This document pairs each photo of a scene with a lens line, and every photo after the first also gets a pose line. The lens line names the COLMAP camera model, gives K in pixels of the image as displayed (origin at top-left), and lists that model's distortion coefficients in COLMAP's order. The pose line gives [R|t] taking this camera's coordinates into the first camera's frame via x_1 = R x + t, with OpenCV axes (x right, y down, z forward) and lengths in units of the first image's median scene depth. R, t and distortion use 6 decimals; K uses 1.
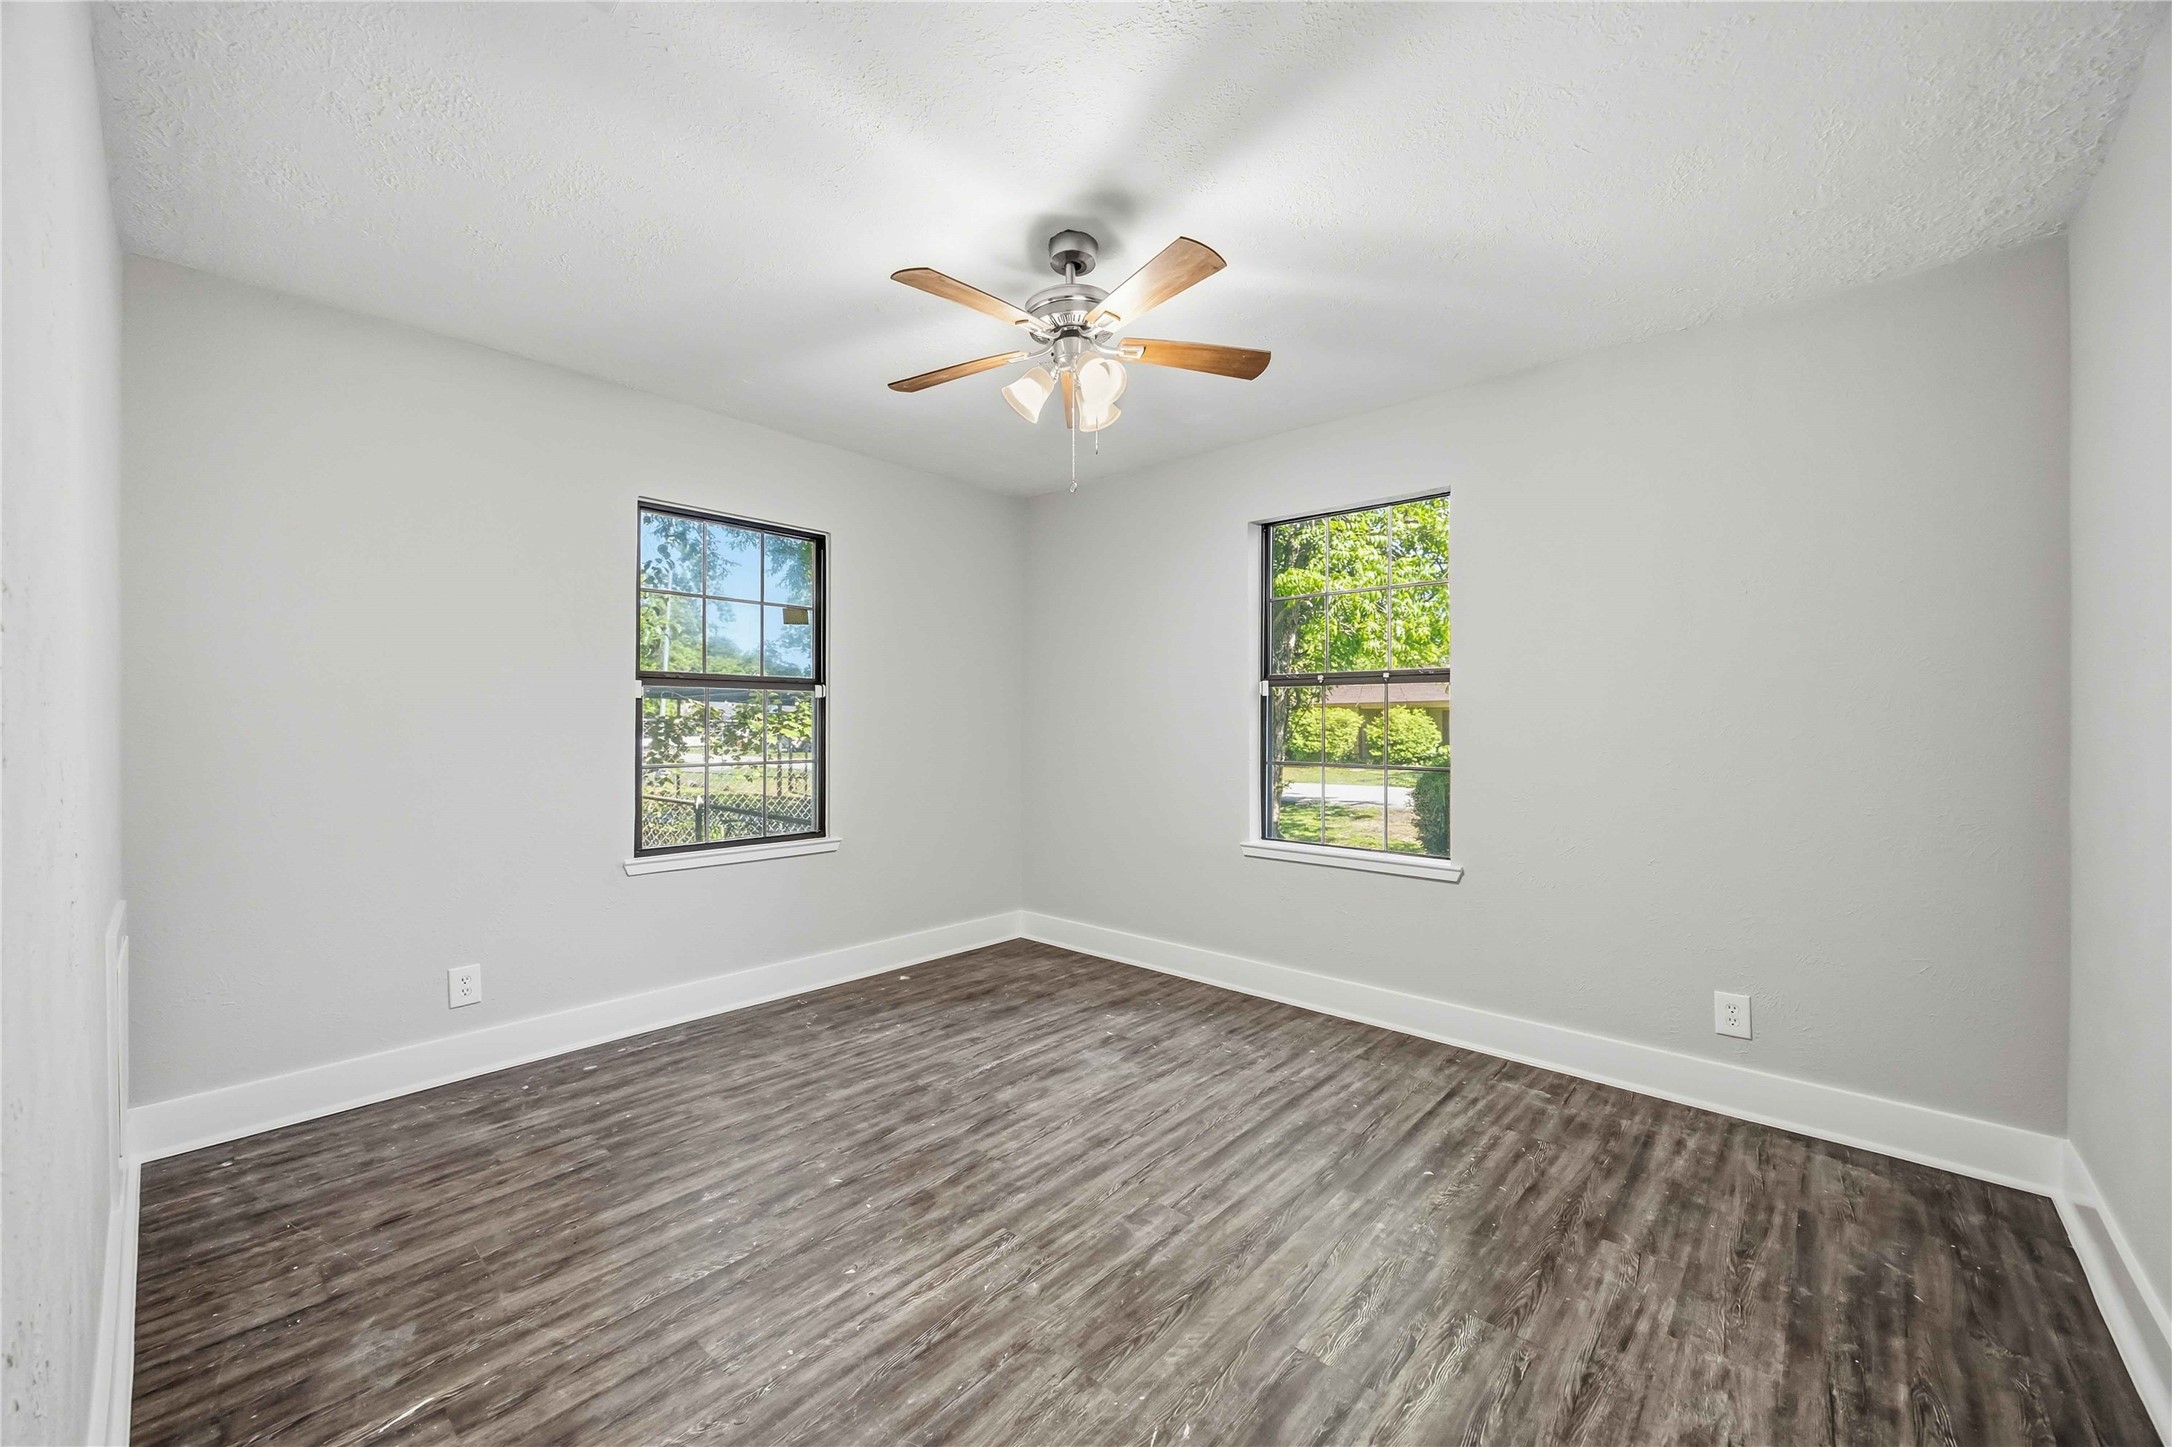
lens RADIAL K [[835.8, 0, 1086.3], [0, 835.8, 724.2], [0, 0, 1]] dist [0.001337, 0.000053]
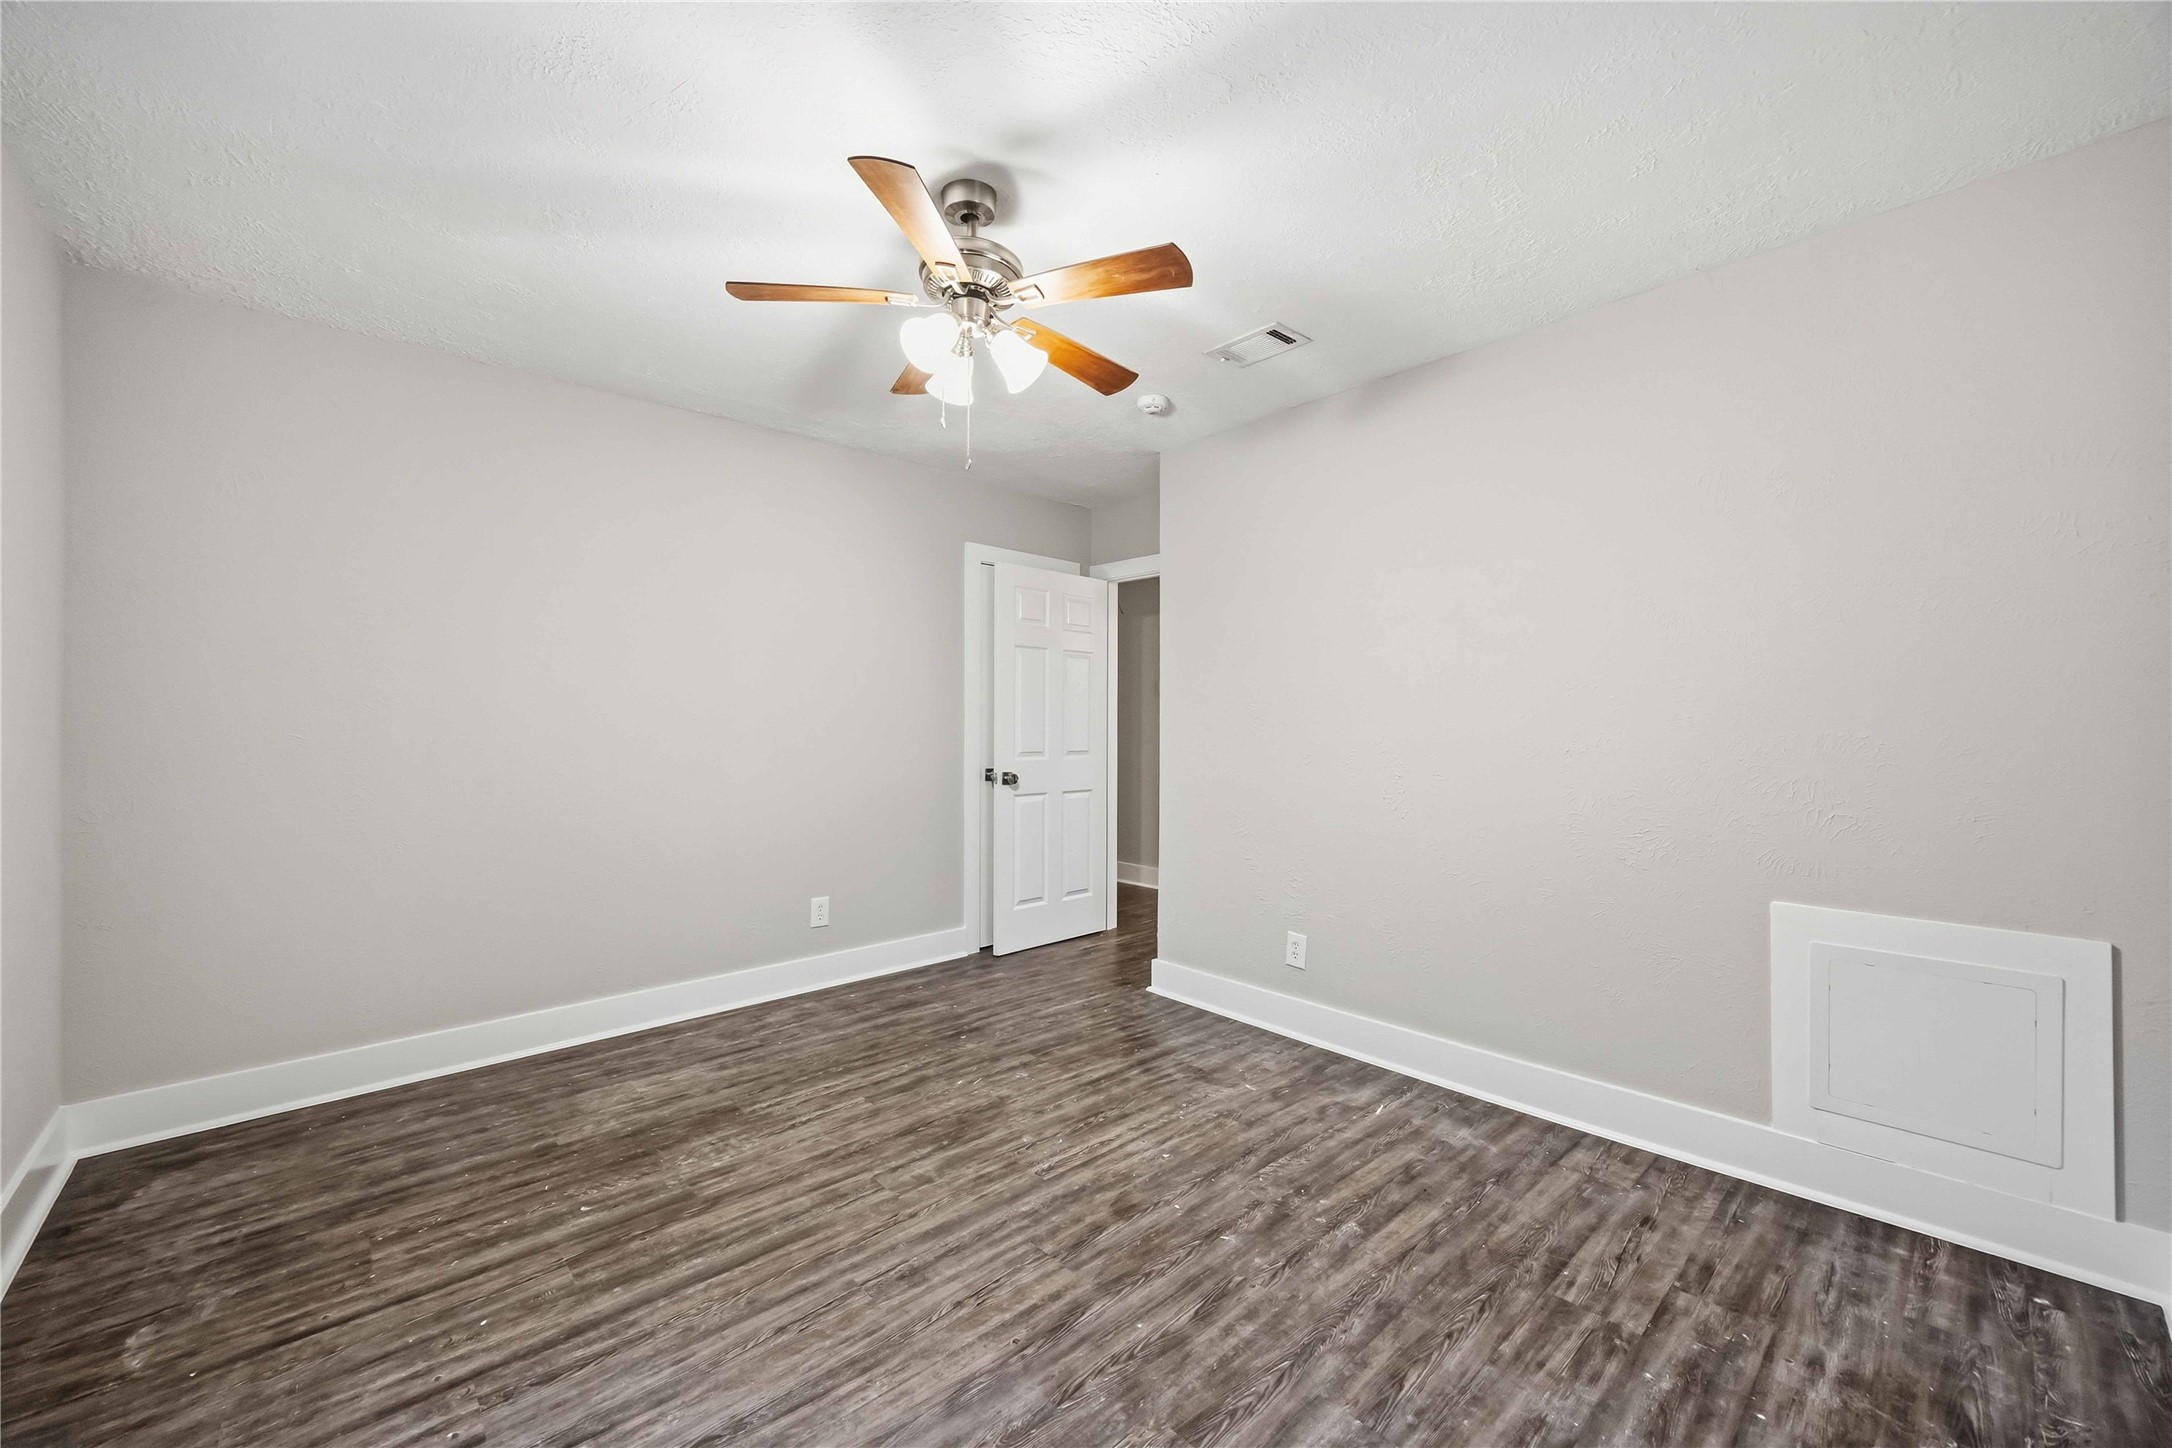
lens RADIAL K [[835.8, 0, 1085.9], [0, 835.8, 724.1], [0, 0, 1]] dist [0.001337, 0.000053]
pose [[-0.996038, -0.004777, 0.088805, -0.234409], [-0.004968, 0.999986, -0.001921, 0.000667], [-0.088794, -0.002355, -0.996047, 1.982940]]
